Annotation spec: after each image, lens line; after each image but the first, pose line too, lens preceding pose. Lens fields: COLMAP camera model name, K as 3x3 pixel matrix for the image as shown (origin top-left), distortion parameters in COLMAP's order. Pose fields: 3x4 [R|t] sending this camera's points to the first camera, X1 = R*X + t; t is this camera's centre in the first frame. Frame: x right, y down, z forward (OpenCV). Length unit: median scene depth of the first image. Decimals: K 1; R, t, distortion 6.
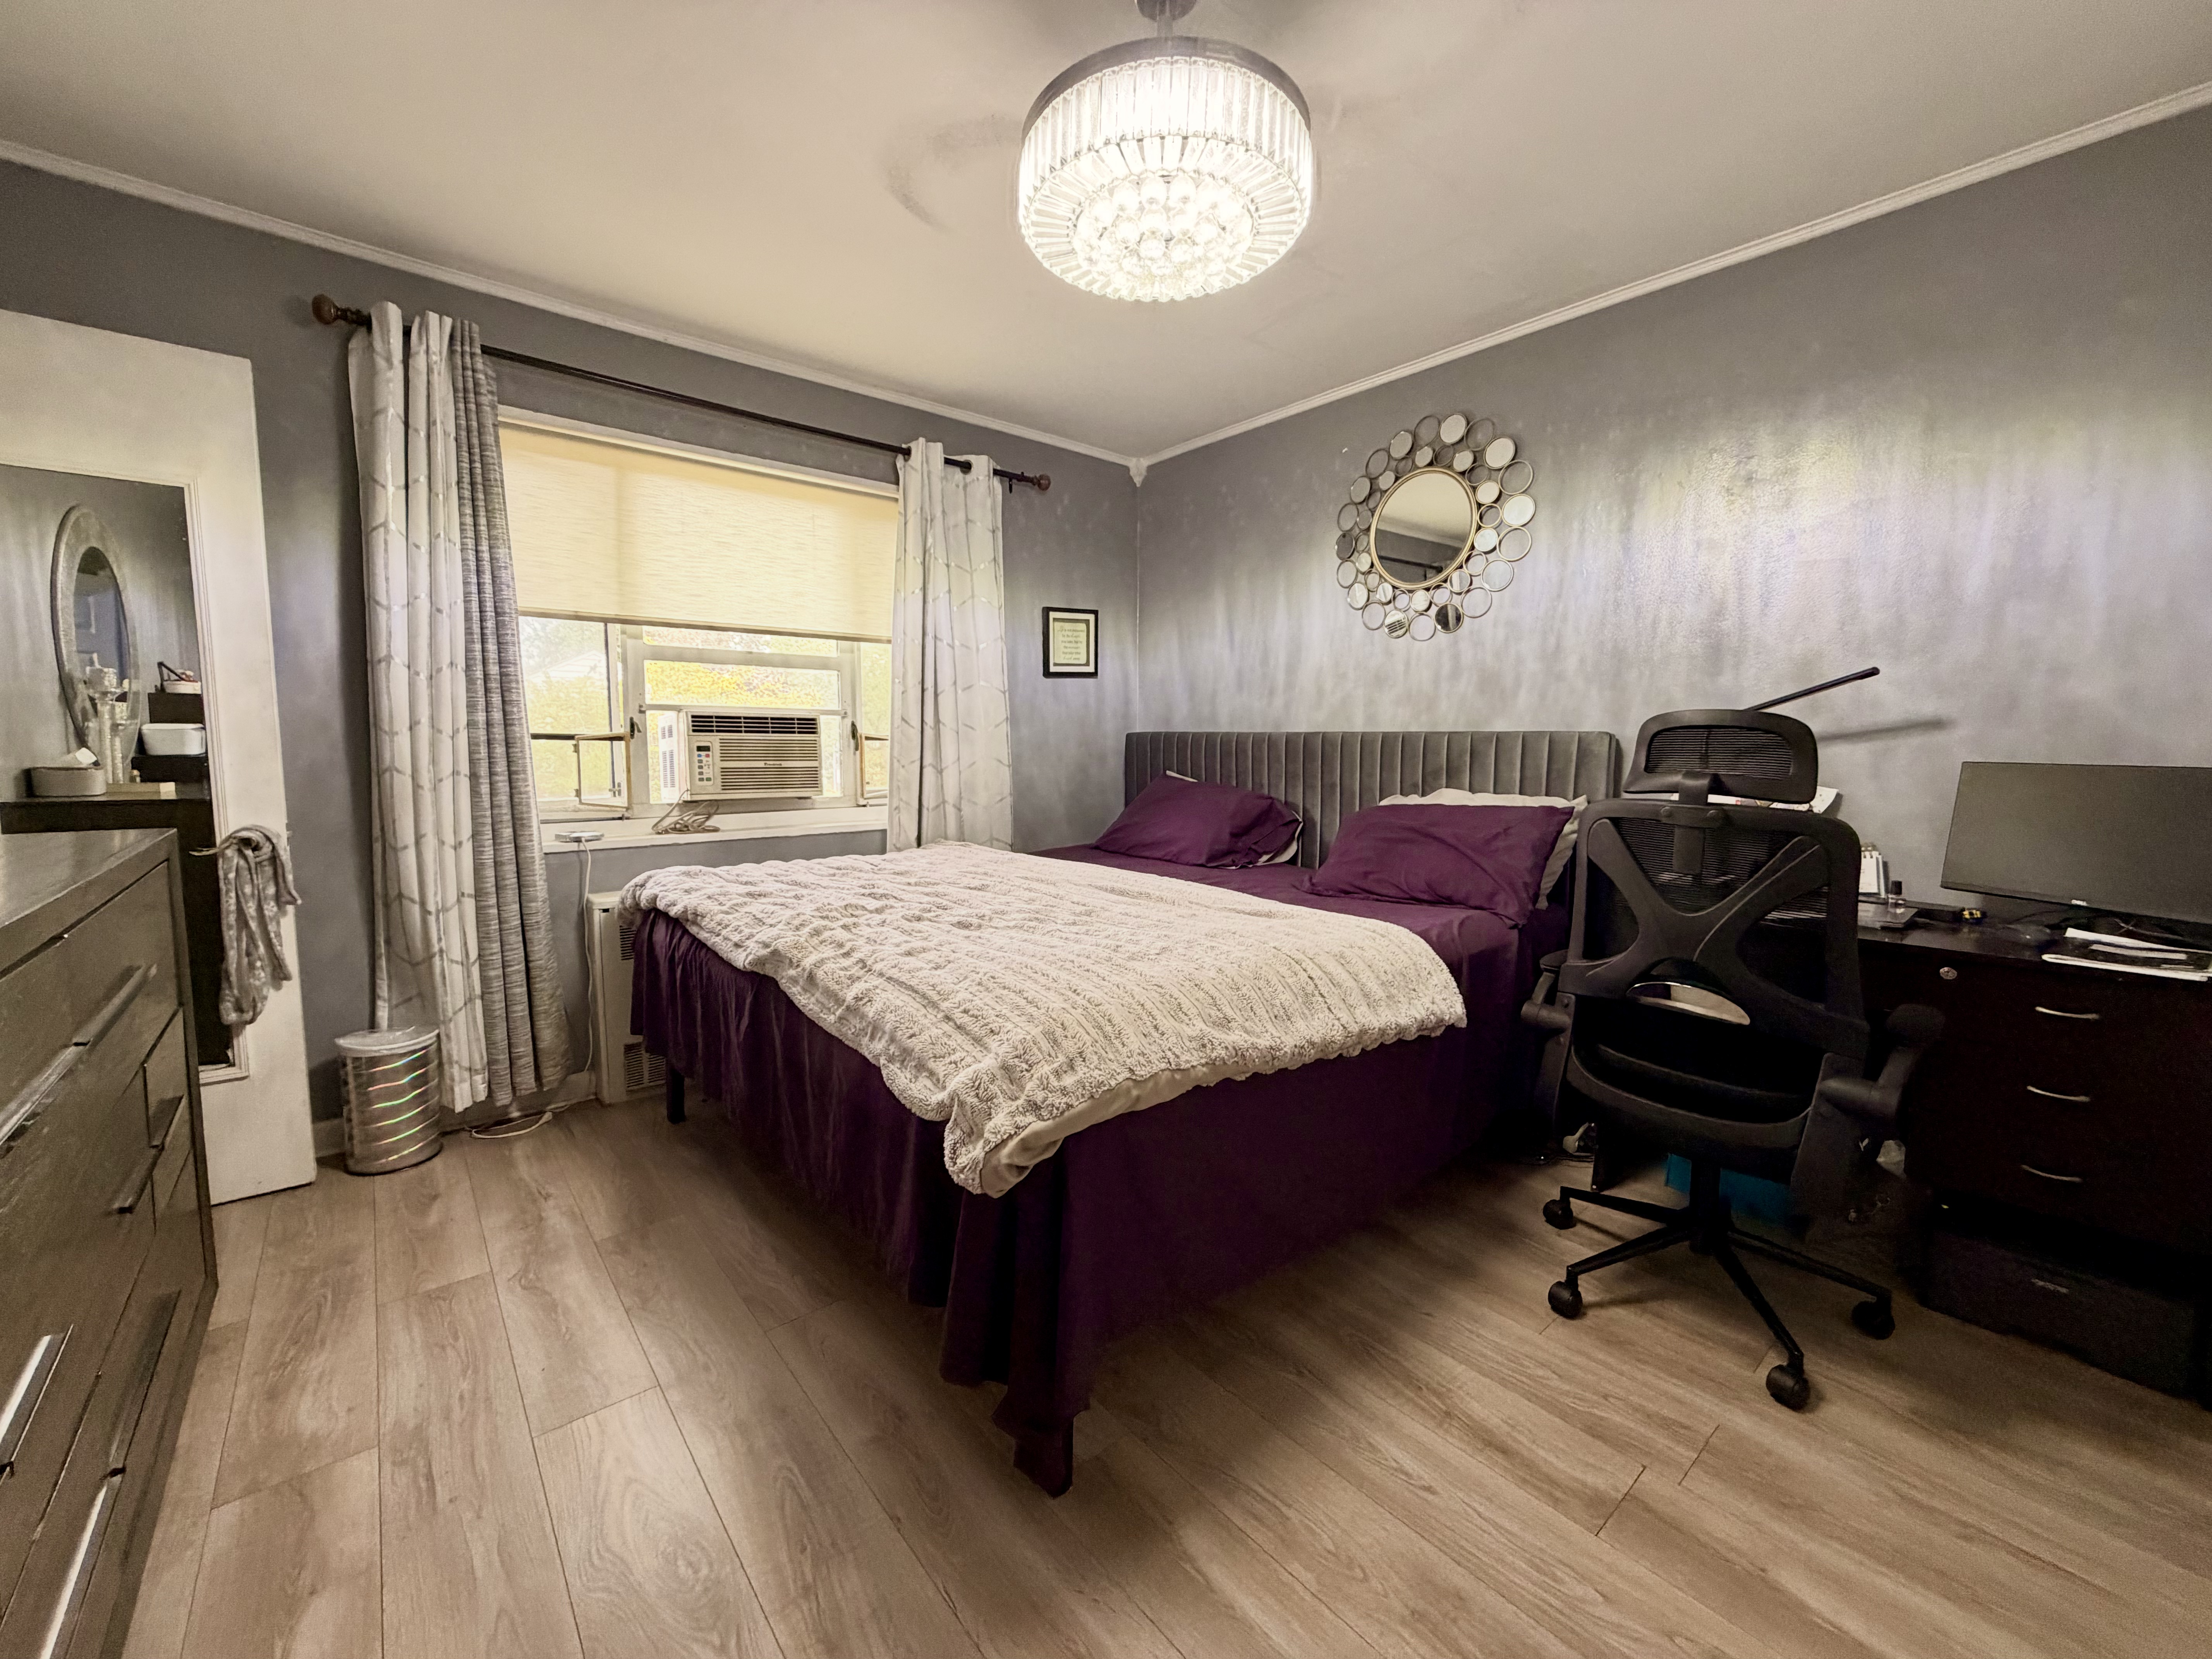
lens RADIAL K [[879.2, 0, 1102.6], [0, 879.2, 826.3], [0, 0, 1]] dist [-0.000169, 0.000232]
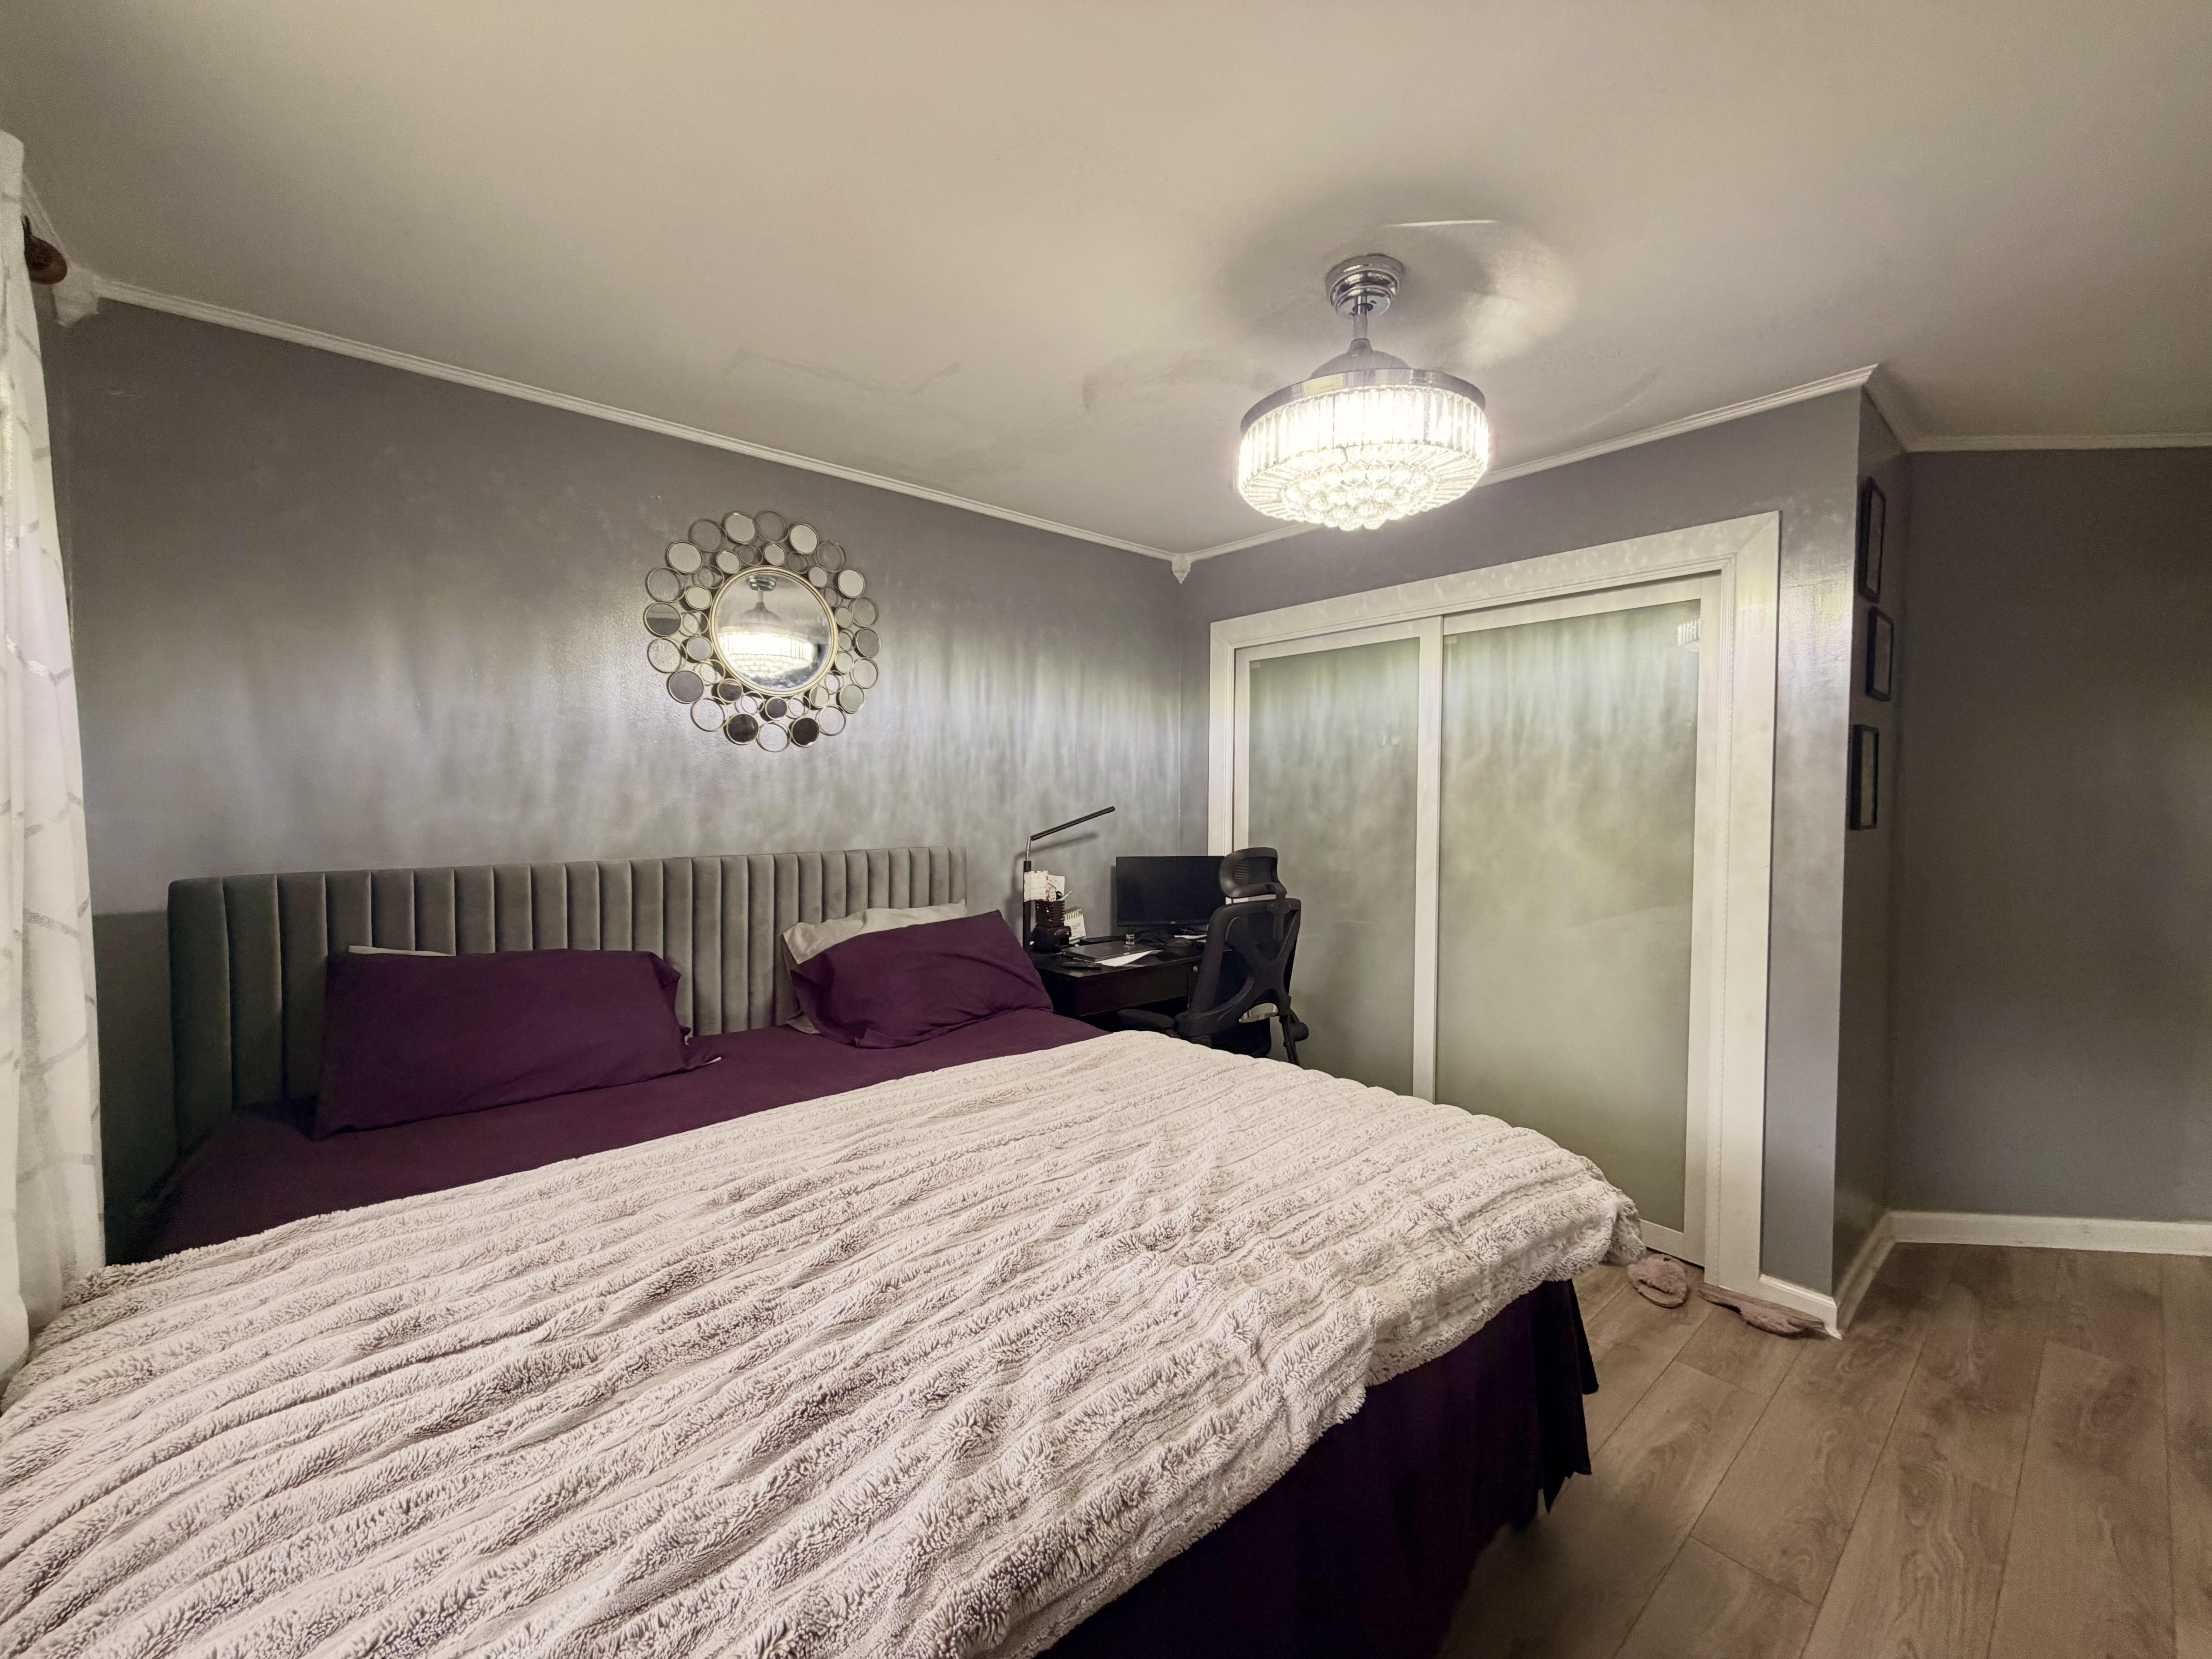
lens RADIAL K [[879.2, 0, 1102.6], [0, 879.2, 826.3], [0, 0, 1]] dist [-0.000169, 0.000232]
pose [[-0.010182, -0.004886, 0.999936, -0.585021], [0.123583, 0.992315, 0.006108, -0.105634], [-0.992282, 0.123637, -0.009500, 0.734953]]
